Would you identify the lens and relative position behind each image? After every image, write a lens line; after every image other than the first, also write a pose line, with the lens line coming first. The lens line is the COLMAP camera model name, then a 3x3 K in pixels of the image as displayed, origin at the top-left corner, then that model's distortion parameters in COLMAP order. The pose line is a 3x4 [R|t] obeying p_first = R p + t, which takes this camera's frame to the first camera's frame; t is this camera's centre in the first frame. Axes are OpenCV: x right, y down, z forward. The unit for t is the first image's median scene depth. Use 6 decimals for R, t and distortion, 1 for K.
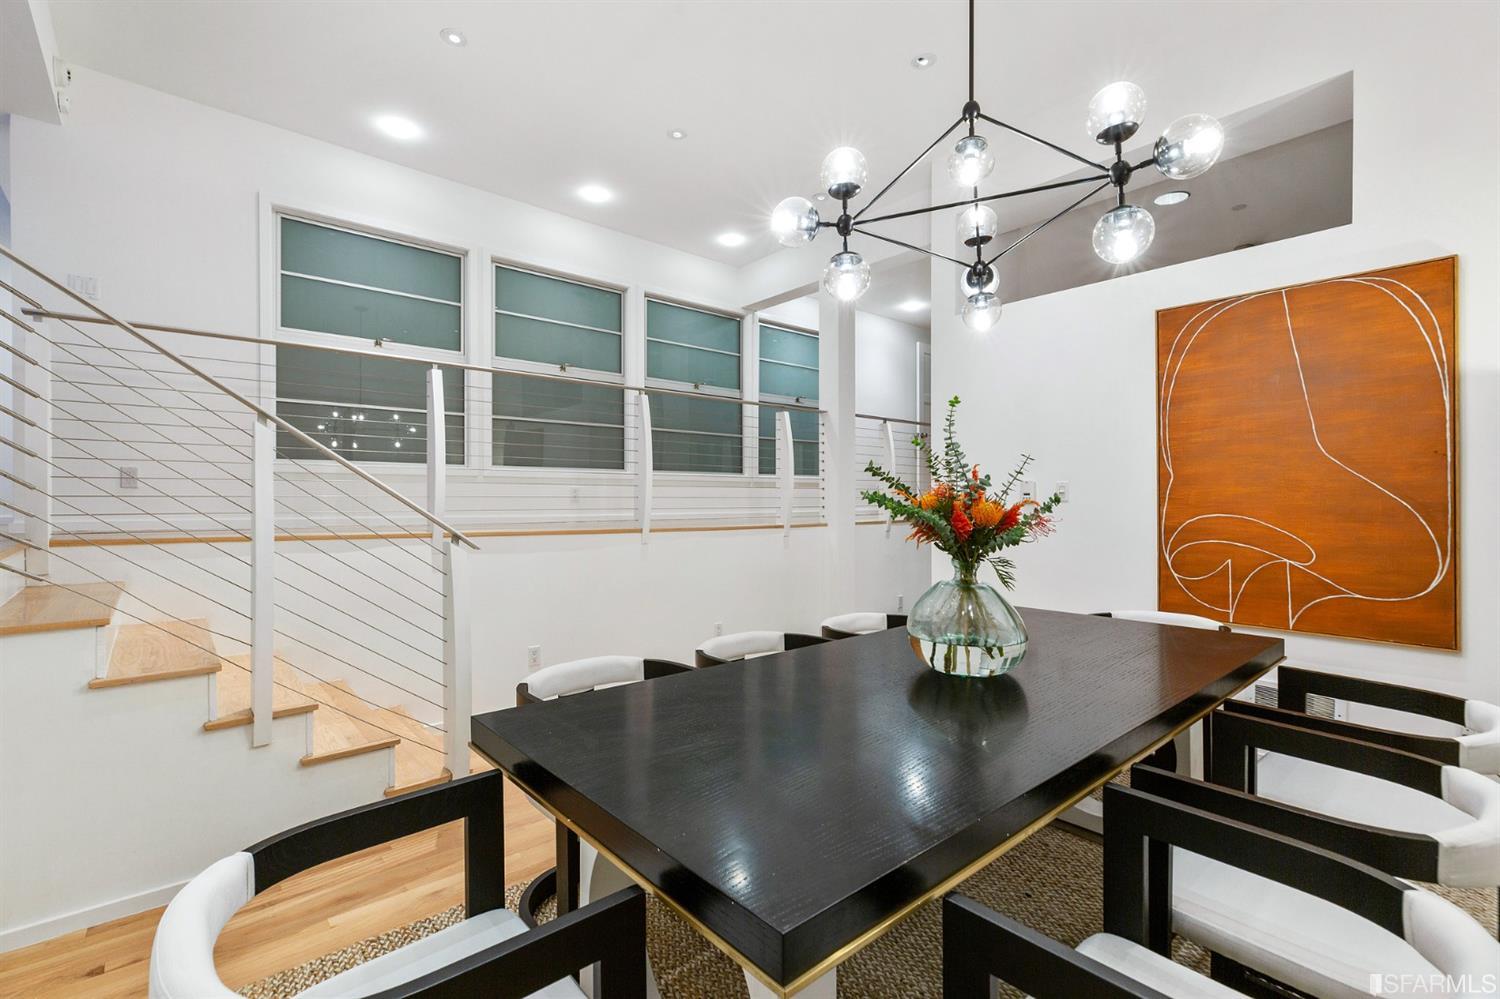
lens RADIAL K [[684.7, 0, 749.3], [0, 684.7, 499.8], [0, 0, 1]] dist [-0.005037, -0.000611]
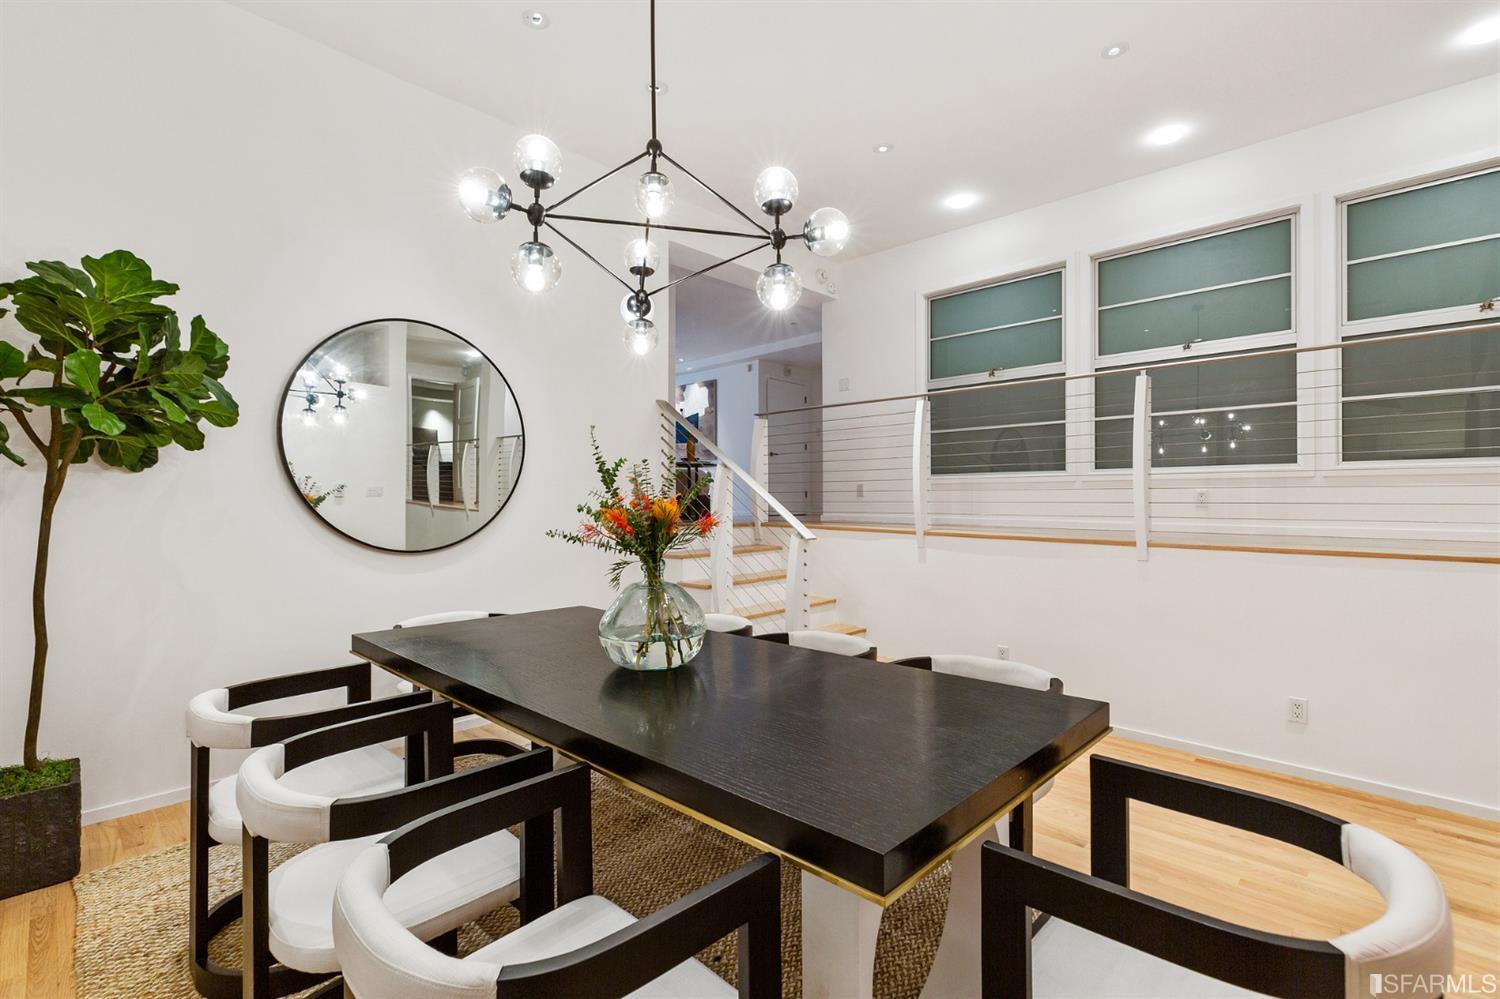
lens RADIAL K [[684.7, 0, 749.2], [0, 684.7, 497.9], [0, 0, 1]] dist [-0.005037, -0.000611]
pose [[0.087591, -0.007358, -0.996129, 0.560295], [-0.006128, 0.999950, -0.007925, 0.000618], [0.996138, 0.006798, 0.087542, 0.435740]]
